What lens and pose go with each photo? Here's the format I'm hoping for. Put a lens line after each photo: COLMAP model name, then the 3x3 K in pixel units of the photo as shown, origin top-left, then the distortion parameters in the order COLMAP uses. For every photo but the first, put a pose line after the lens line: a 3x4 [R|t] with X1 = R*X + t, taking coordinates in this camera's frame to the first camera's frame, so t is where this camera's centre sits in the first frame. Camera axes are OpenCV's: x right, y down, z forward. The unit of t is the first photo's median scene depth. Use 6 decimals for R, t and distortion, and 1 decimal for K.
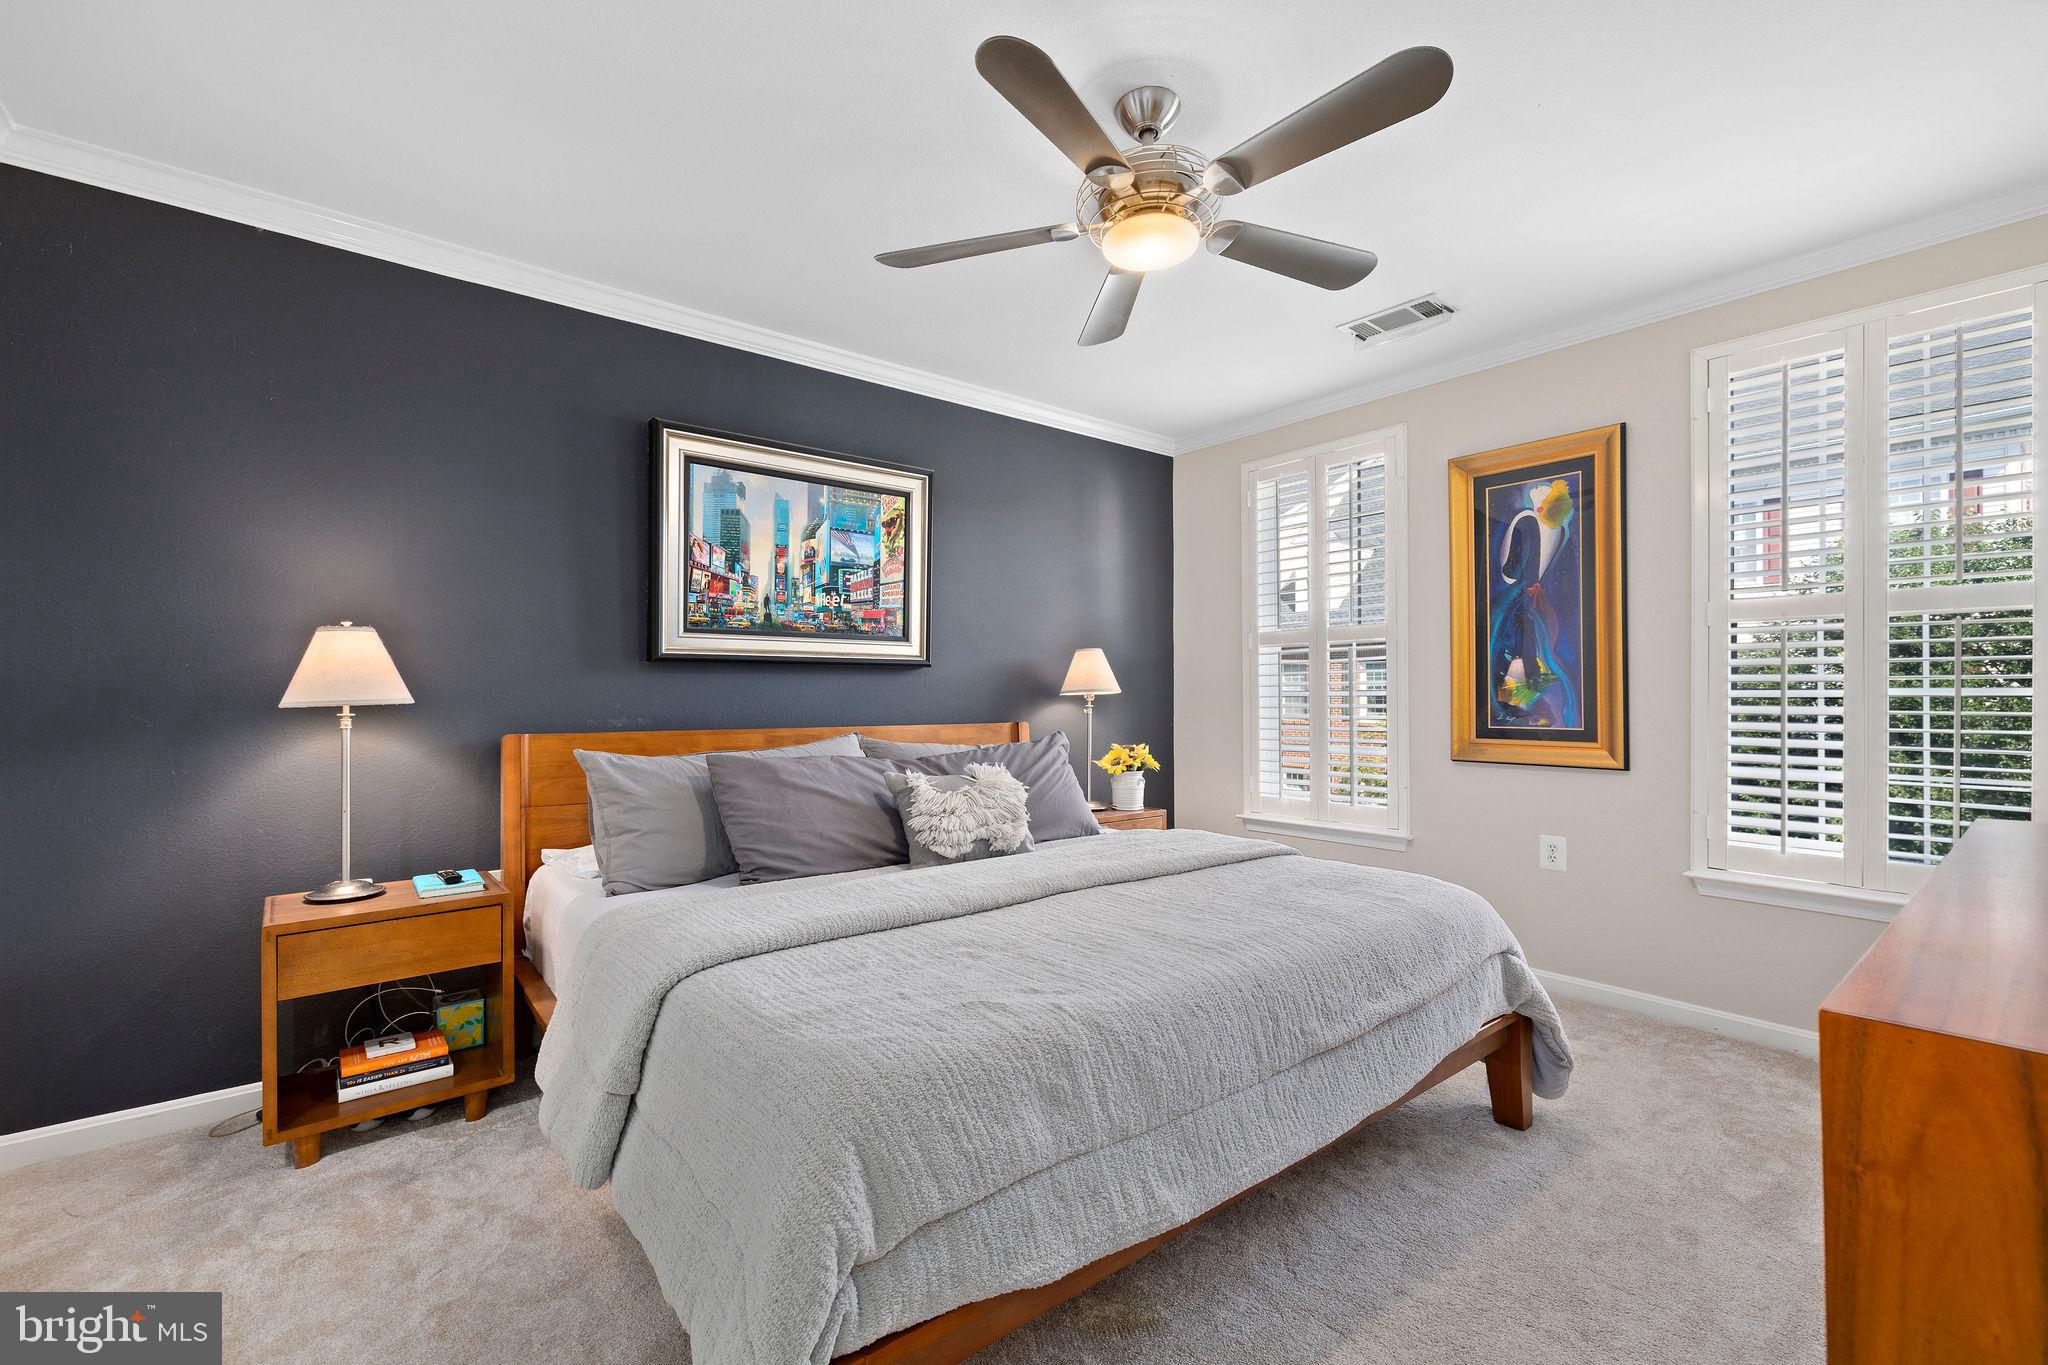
lens RADIAL K [[870.3, 0, 1031.1], [0, 870.3, 689.2], [0, 0, 1]] dist [-0.004676, 0.001367]
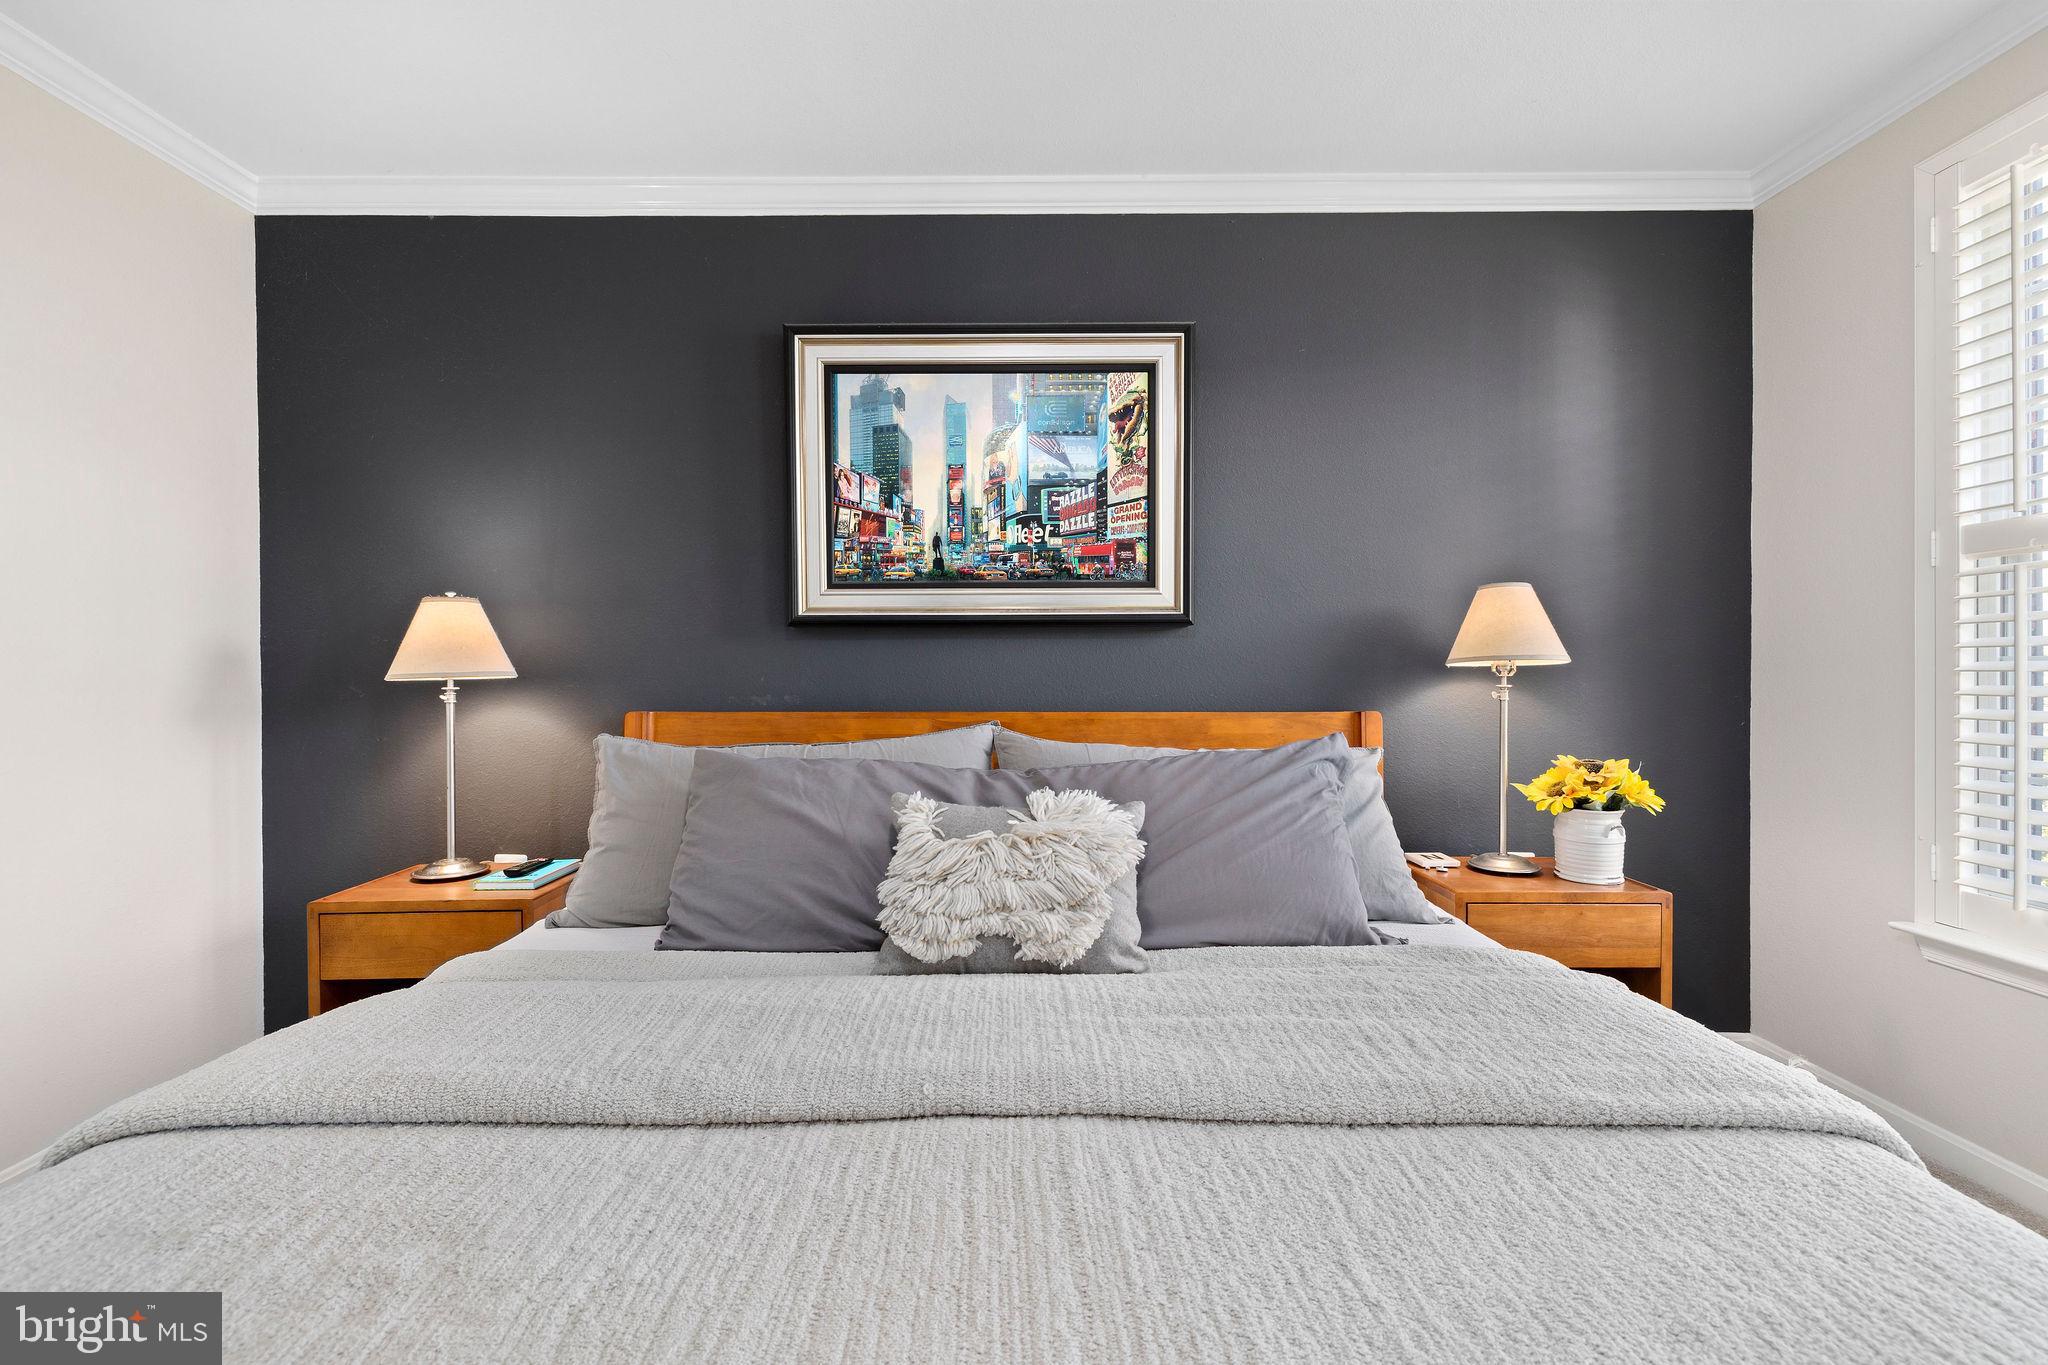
lens RADIAL K [[870.3, 0, 1018.6], [0, 870.3, 674.1], [0, 0, 1]] dist [-0.004676, 0.001367]
pose [[0.774926, 0.000145, -0.632052, 0.215537], [0.005834, 0.999956, 0.007382, 0.006892], [0.632025, -0.009408, 0.774891, 0.446811]]
